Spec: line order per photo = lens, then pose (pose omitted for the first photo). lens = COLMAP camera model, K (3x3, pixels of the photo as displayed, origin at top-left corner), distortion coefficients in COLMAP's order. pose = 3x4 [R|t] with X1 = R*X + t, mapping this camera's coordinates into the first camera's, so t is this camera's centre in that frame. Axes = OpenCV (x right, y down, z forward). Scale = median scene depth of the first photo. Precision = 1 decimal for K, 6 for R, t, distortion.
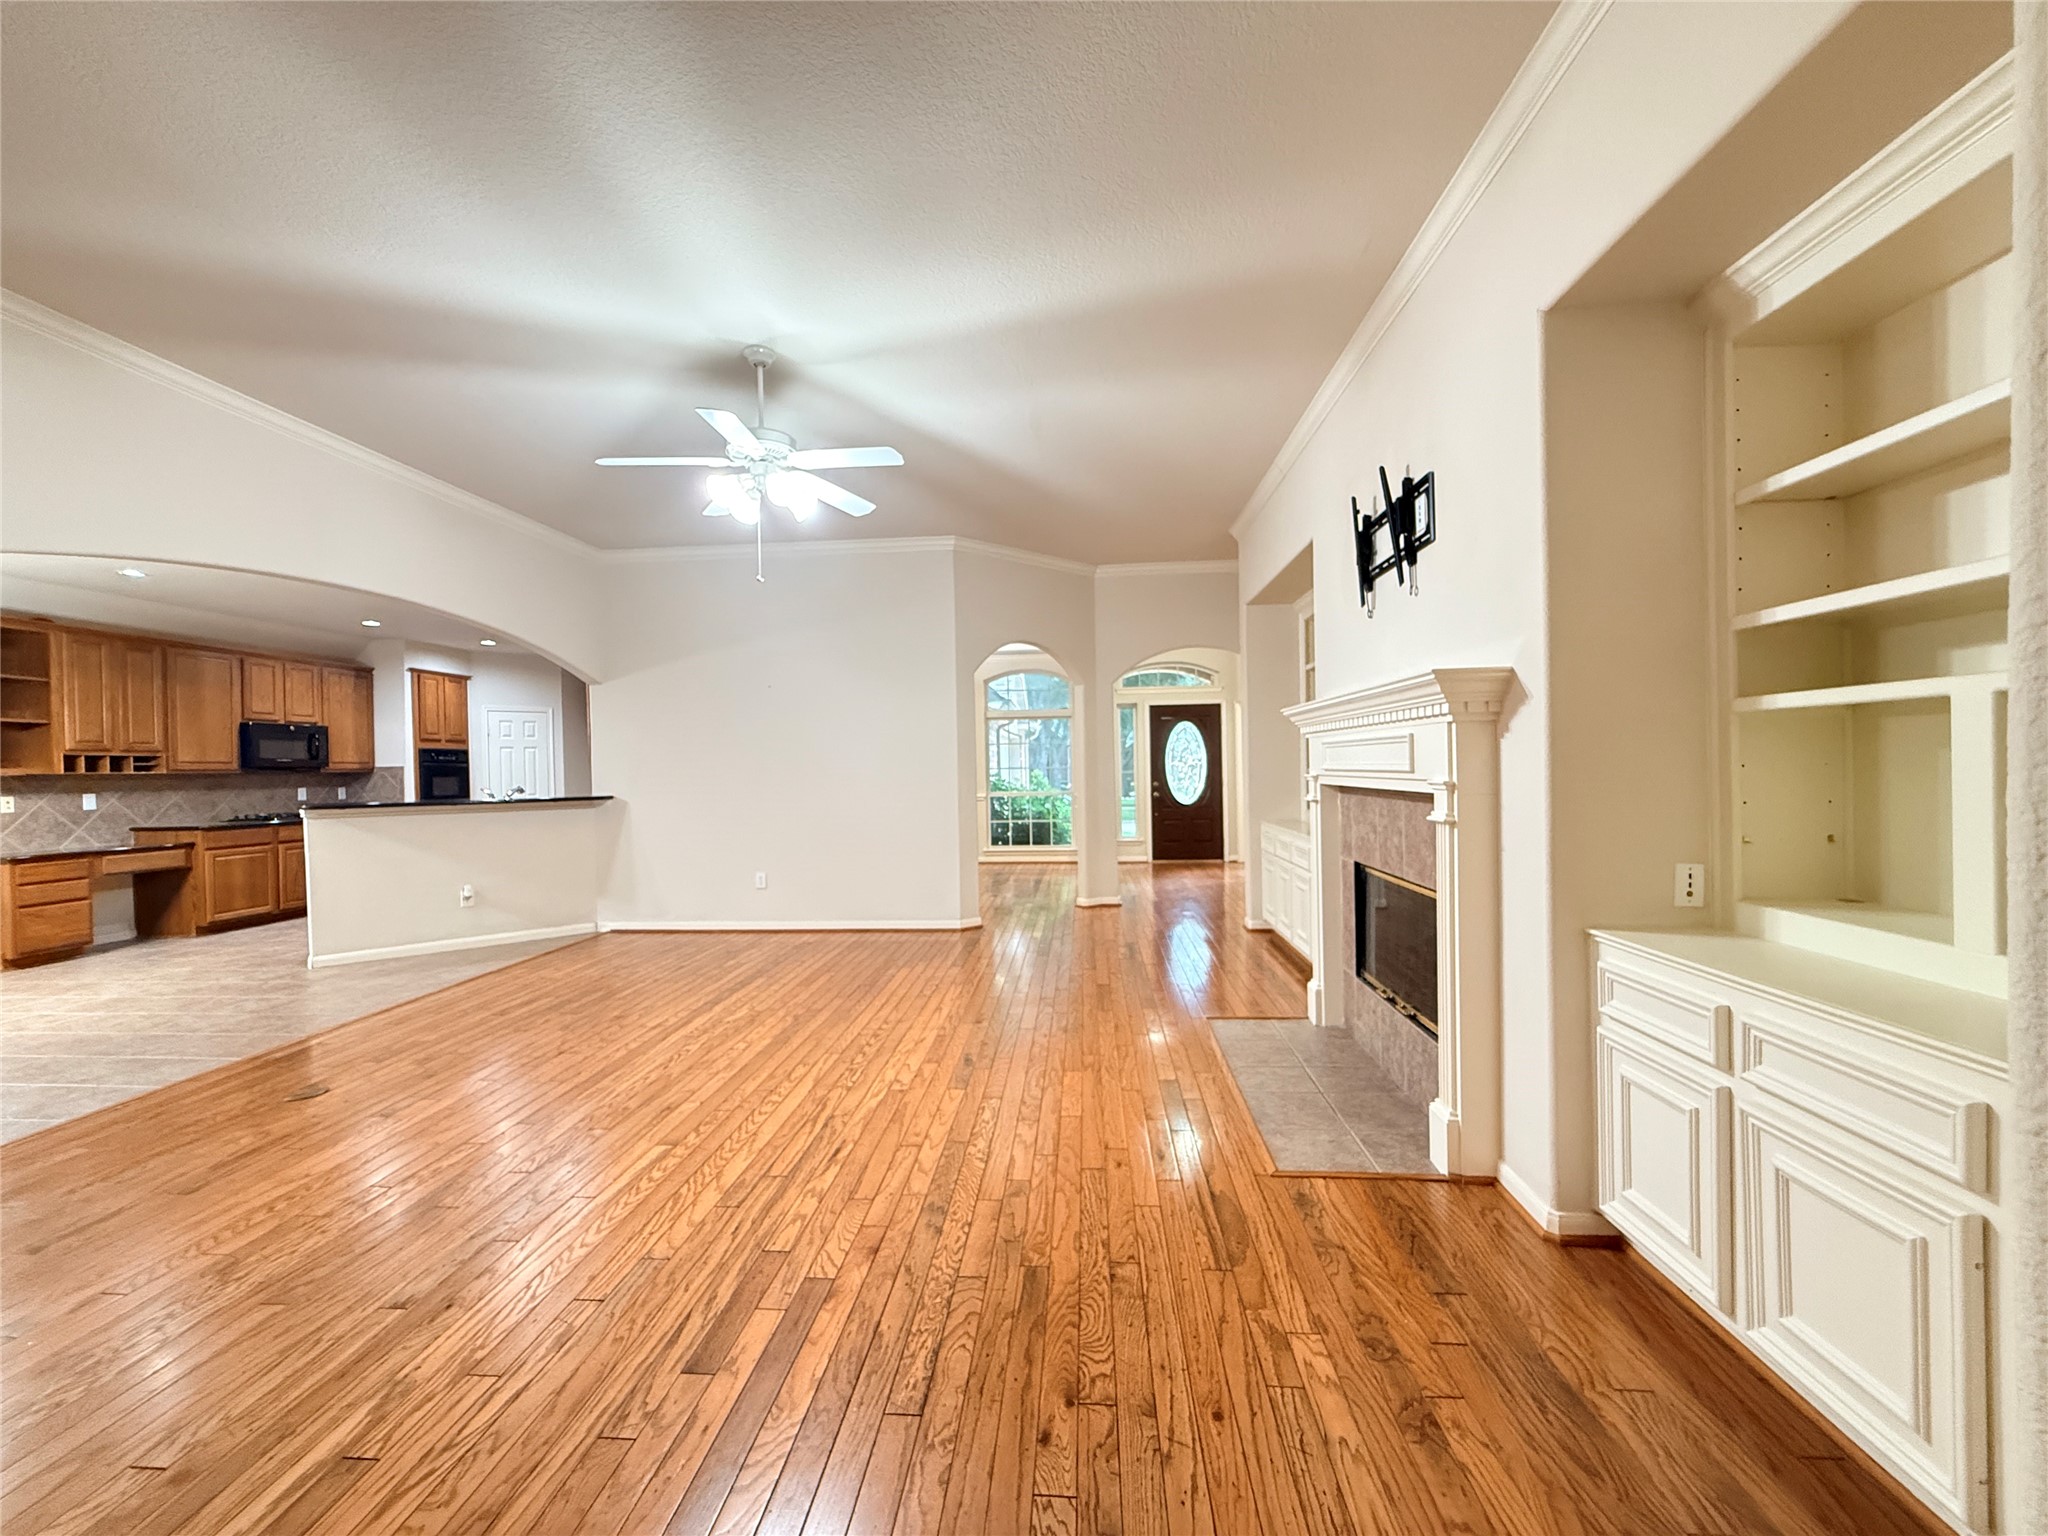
lens RADIAL K [[818.9, 0, 1020.8], [0, 818.9, 774.2], [0, 0, 1]] dist [-0.001305, 0.000393]
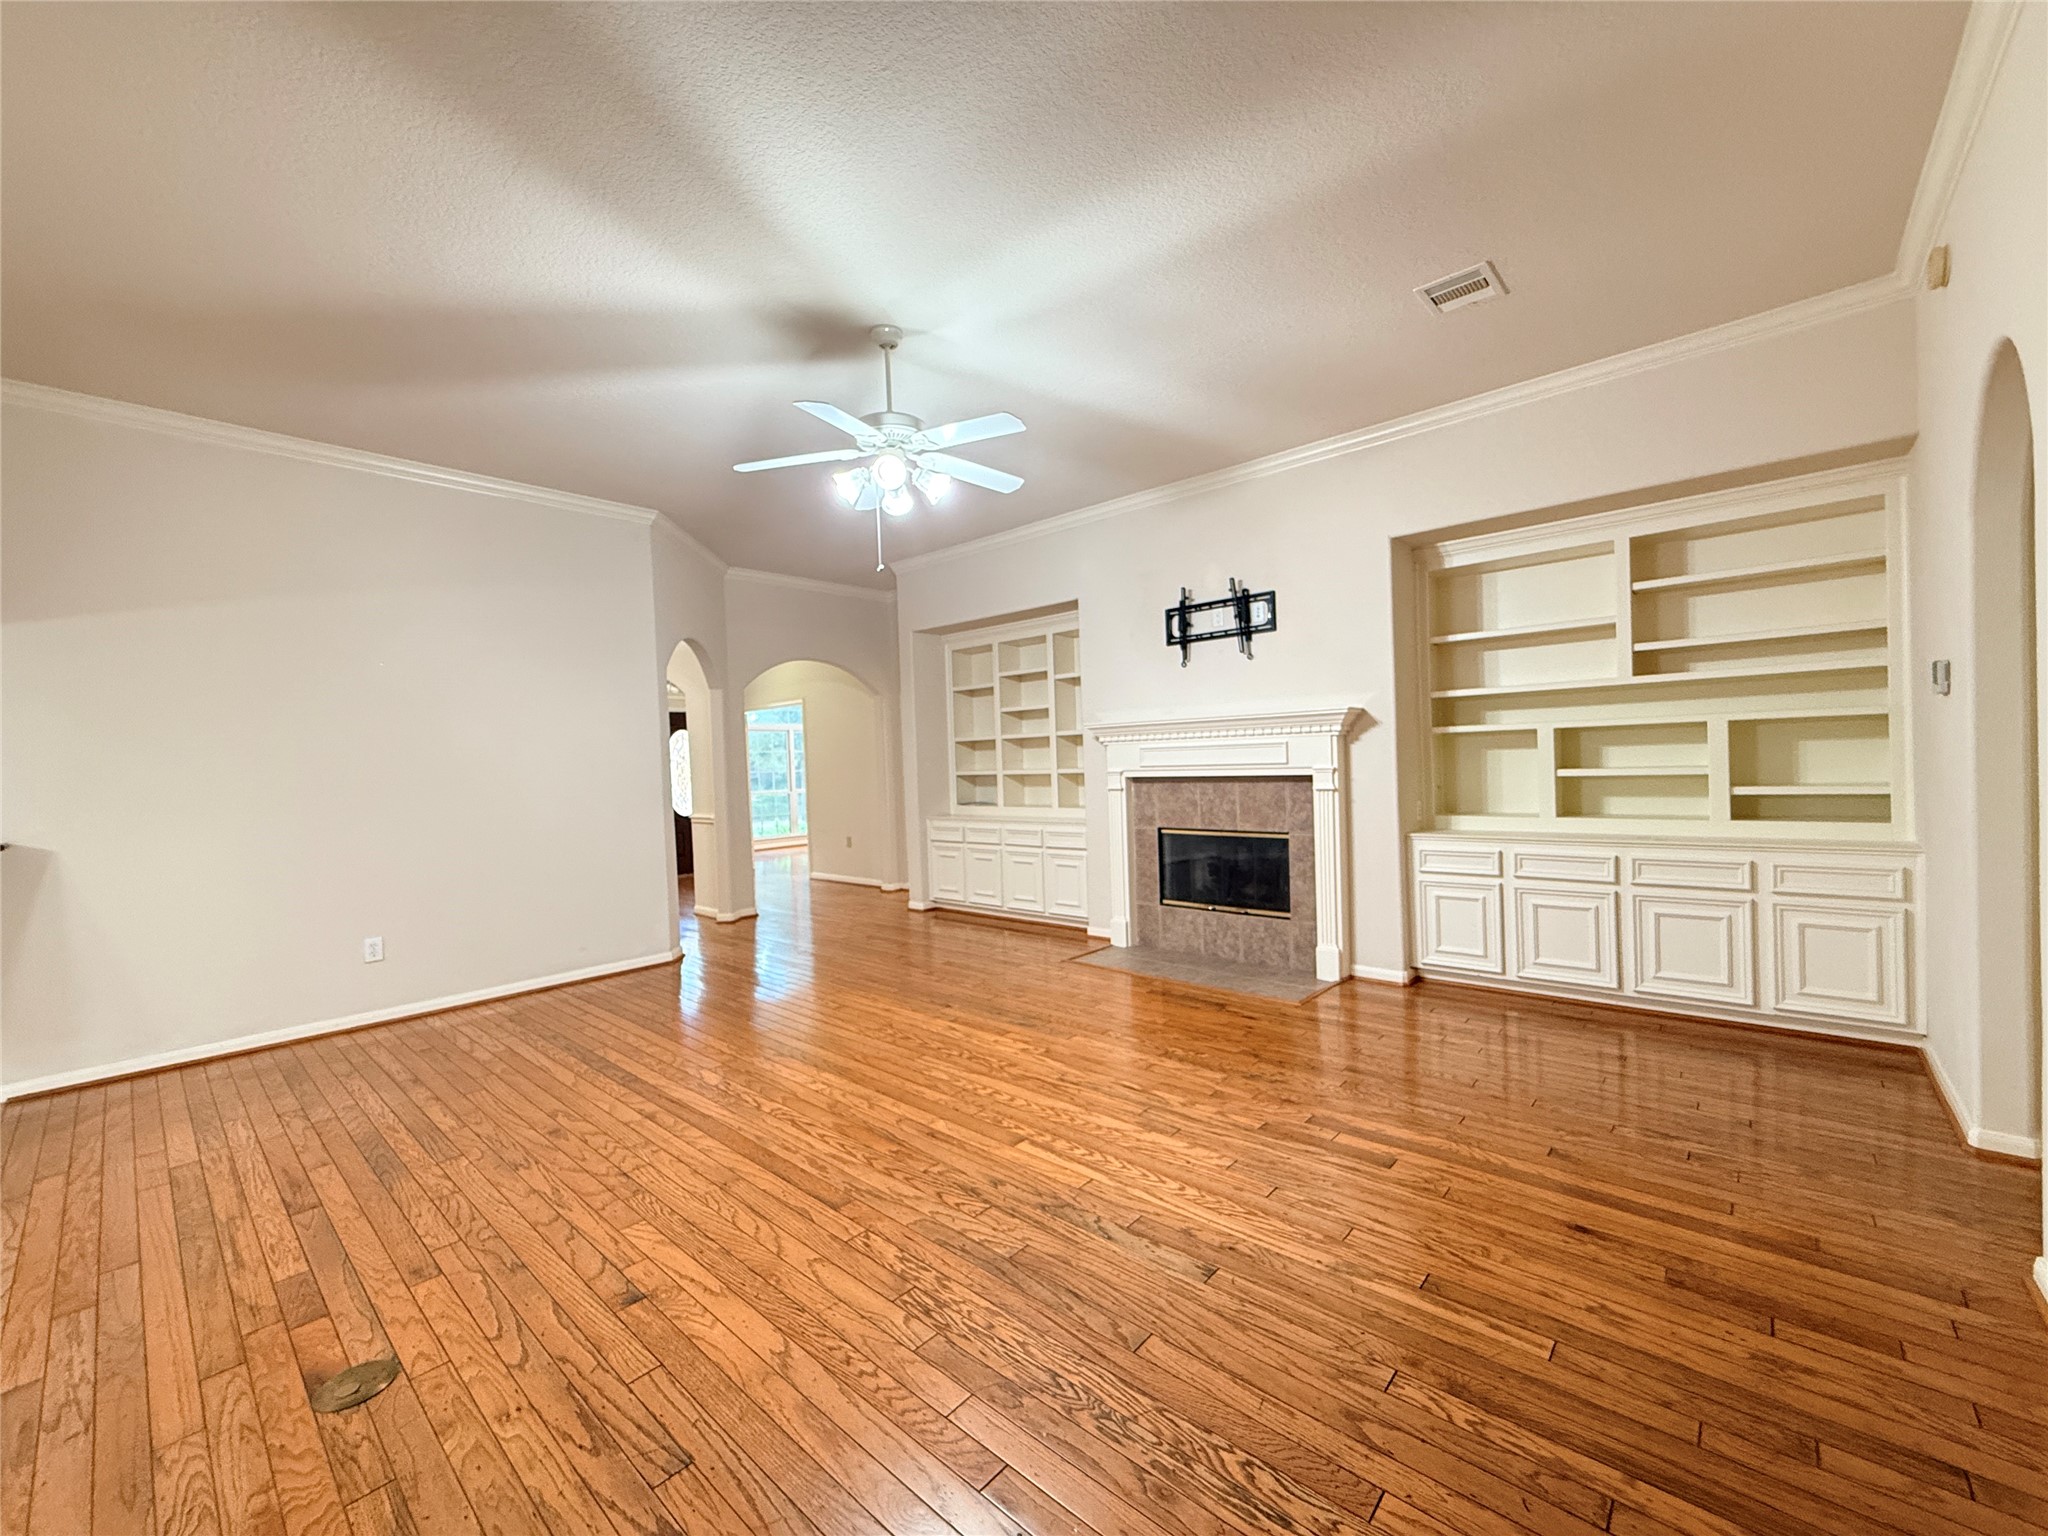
lens RADIAL K [[820.0, 0, 1021.3], [0, 820.0, 774.9], [0, 0, 1]] dist [0.000277, -0.000133]
pose [[0.609810, -0.017751, 0.792349, -0.736631], [0.030203, 0.999543, -0.000852, 0.003395], [-0.791972, 0.024451, 0.610067, 0.228914]]
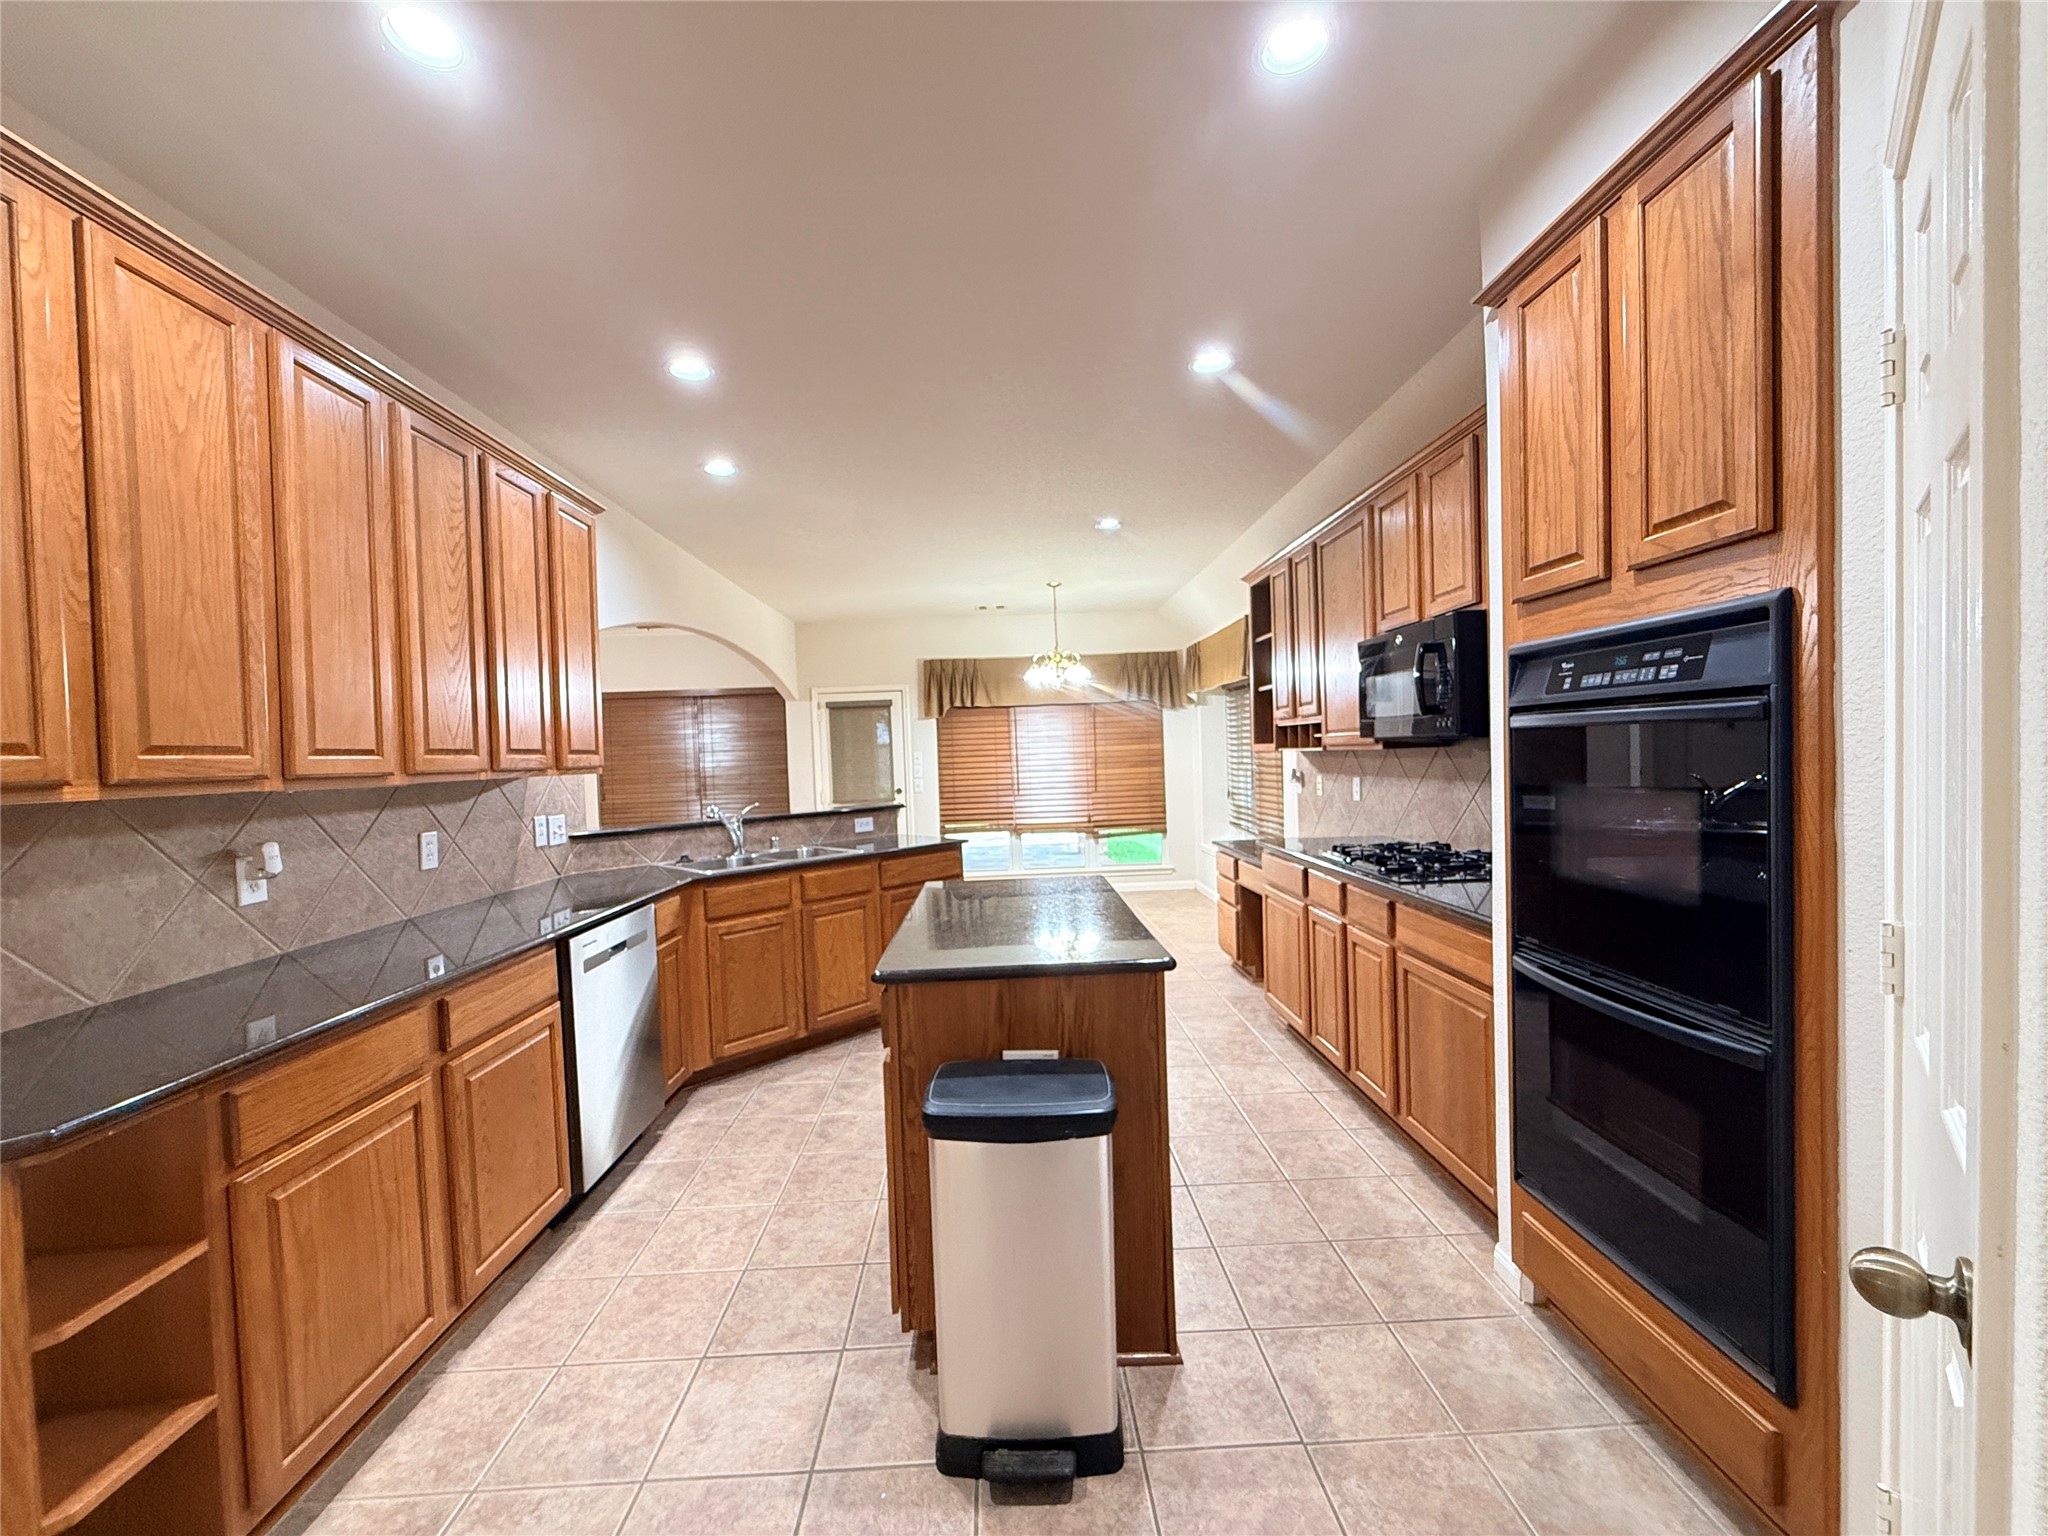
lens RADIAL K [[818.9, 0, 1020.8], [0, 818.9, 774.2], [0, 0, 1]] dist [-0.001305, 0.000393]
pose [[-0.992652, 0.057203, -0.106629, -1.093928], [0.053795, 0.997953, 0.034573, -0.023375], [0.108389, 0.028583, -0.993698, 2.282534]]
